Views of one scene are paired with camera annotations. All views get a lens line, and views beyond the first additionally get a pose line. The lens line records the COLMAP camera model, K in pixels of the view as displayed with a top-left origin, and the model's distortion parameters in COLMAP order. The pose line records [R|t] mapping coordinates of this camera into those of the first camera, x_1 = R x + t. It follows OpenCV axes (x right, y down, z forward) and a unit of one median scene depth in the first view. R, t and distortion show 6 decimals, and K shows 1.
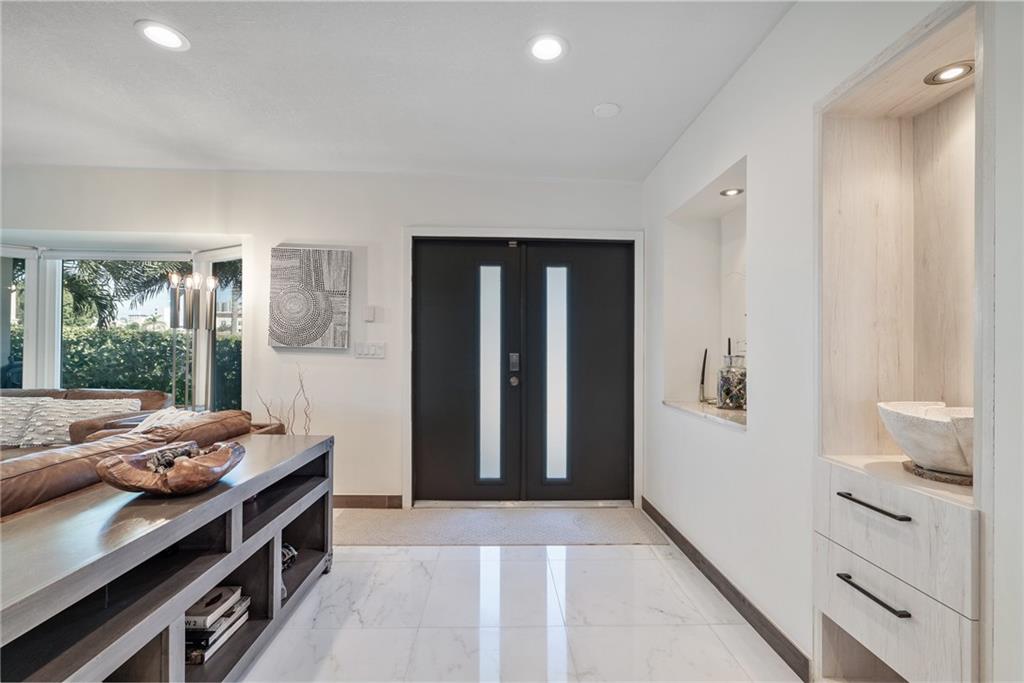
lens RADIAL K [[466.8, 0, 507.8], [0, 466.8, 348.5], [0, 0, 1]] dist [-0.003263, 0.003173]
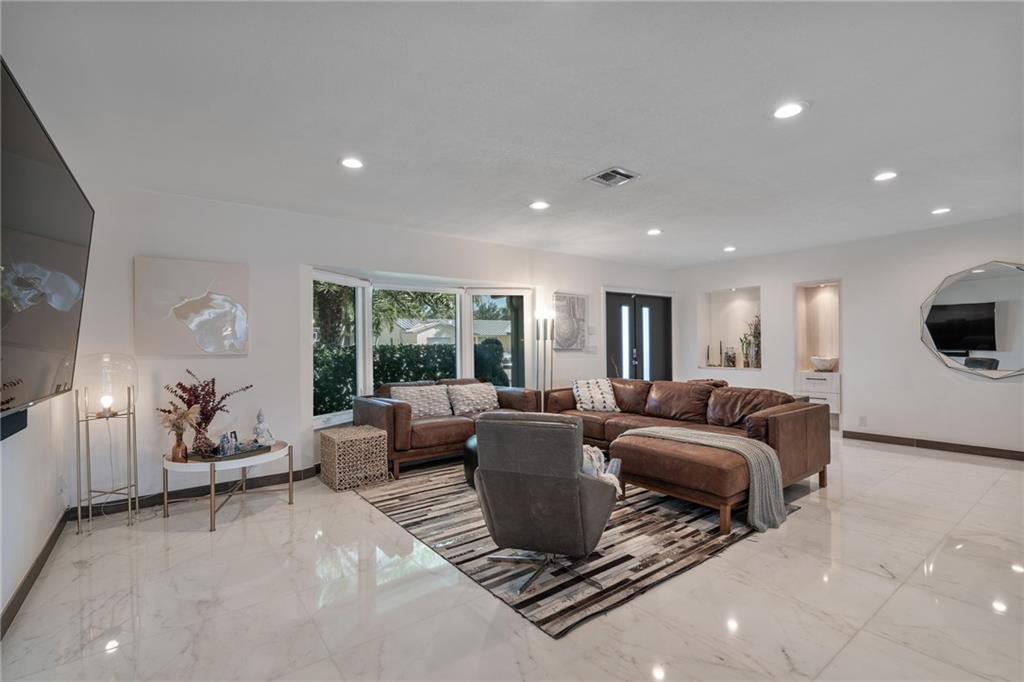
lens RADIAL K [[466.8, 0, 518.9], [0, 466.8, 344.4], [0, 0, 1]] dist [-0.003263, 0.003173]
pose [[0.813305, -0.020655, 0.581471, -1.689995], [0.018630, 0.999782, 0.009456, -0.040050], [-0.581539, 0.003143, 0.813512, -0.410014]]
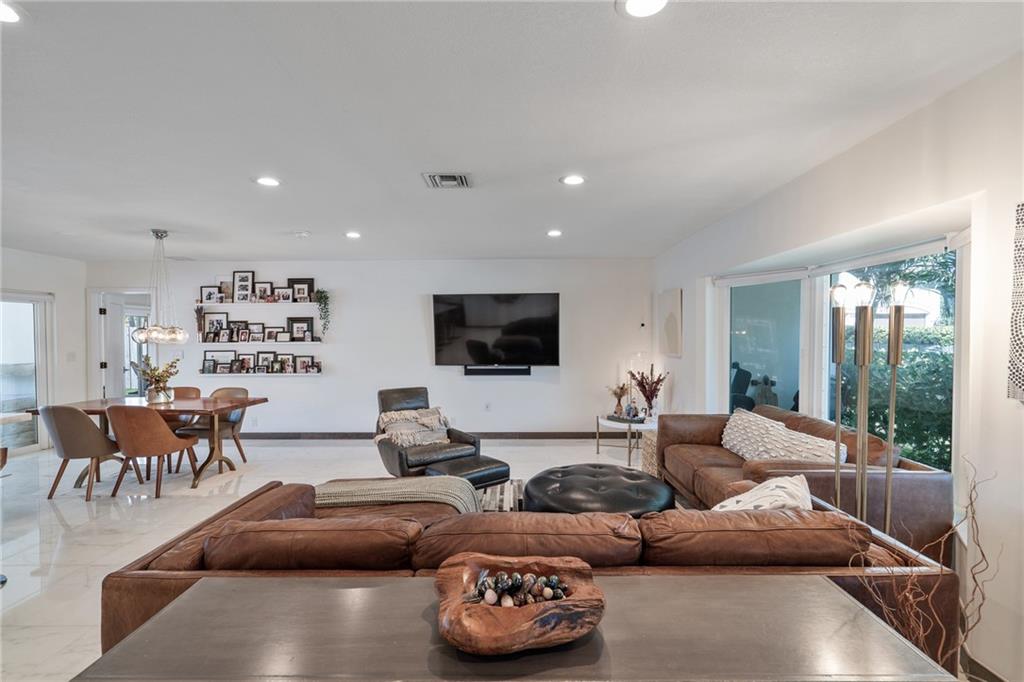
lens RADIAL K [[466.8, 0, 514.7], [0, 466.8, 346.0], [0, 0, 1]] dist [-0.003263, 0.003173]
pose [[-0.036607, 0.011229, -0.999267, 0.016147], [0.007233, 0.999914, 0.010971, -0.073324], [0.999304, -0.006826, -0.036685, 0.477227]]
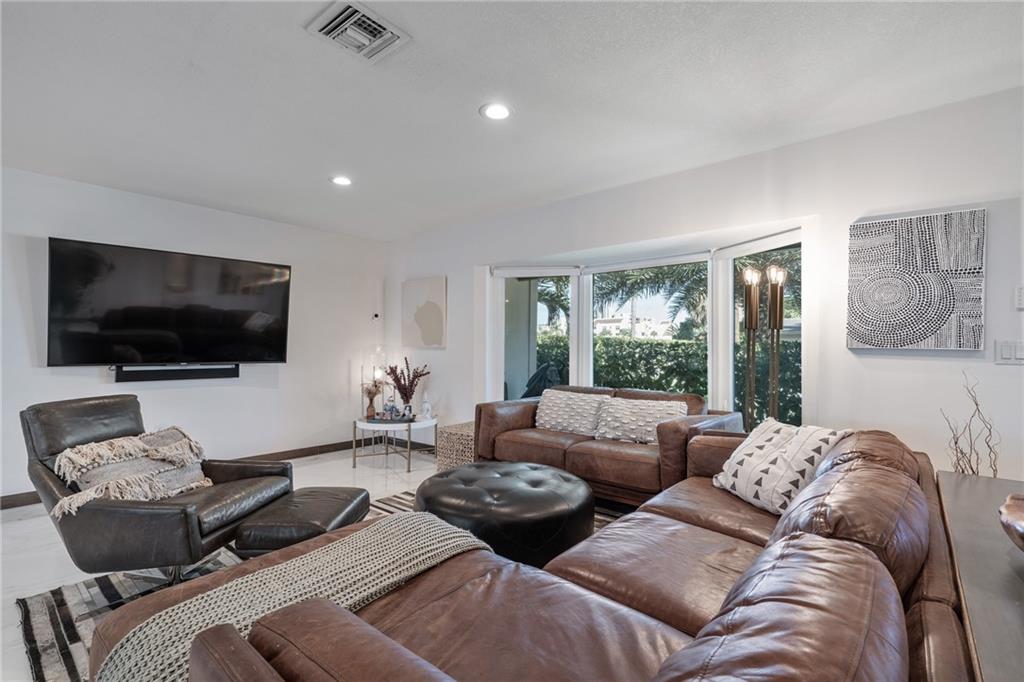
lens RADIAL K [[466.8, 0, 511.9], [0, 466.8, 345.4], [0, 0, 1]] dist [-0.003263, 0.003173]
pose [[0.739209, -0.013029, -0.673350, -0.397156], [0.007183, 0.999909, -0.011463, -0.004169], [0.673438, 0.003637, 0.739235, 0.014735]]
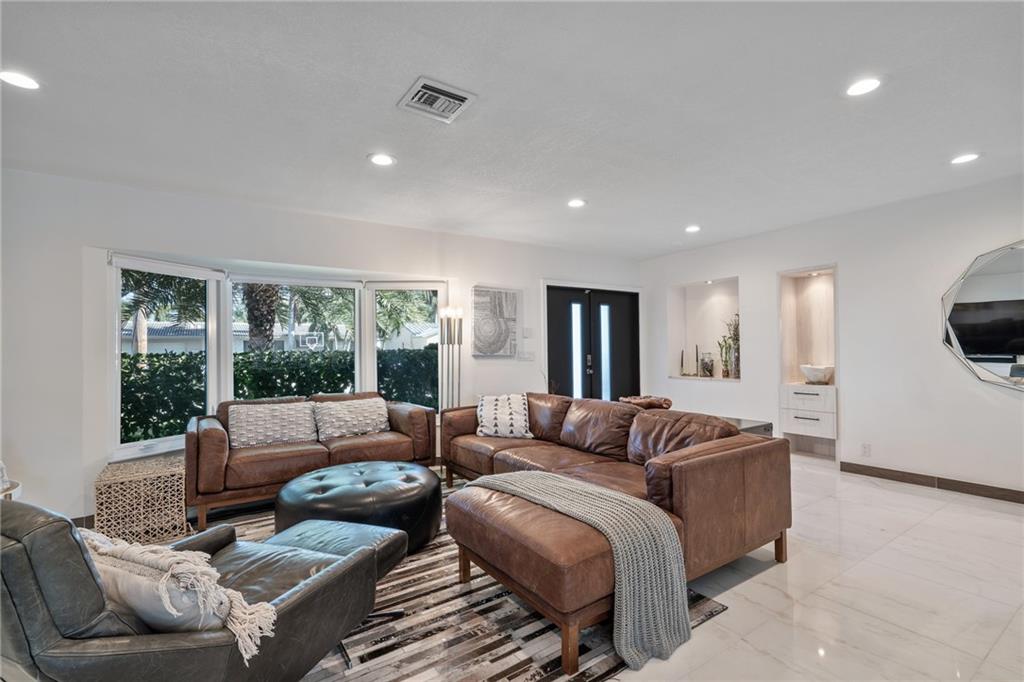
lens RADIAL K [[466.8, 0, 518.6], [0, 466.8, 345.0], [0, 0, 1]] dist [-0.003263, 0.003173]
pose [[0.843219, -0.018013, 0.537269, -1.186301], [0.021492, 0.999769, -0.000212, -0.032757], [-0.537141, 0.011726, 0.843411, -0.331416]]
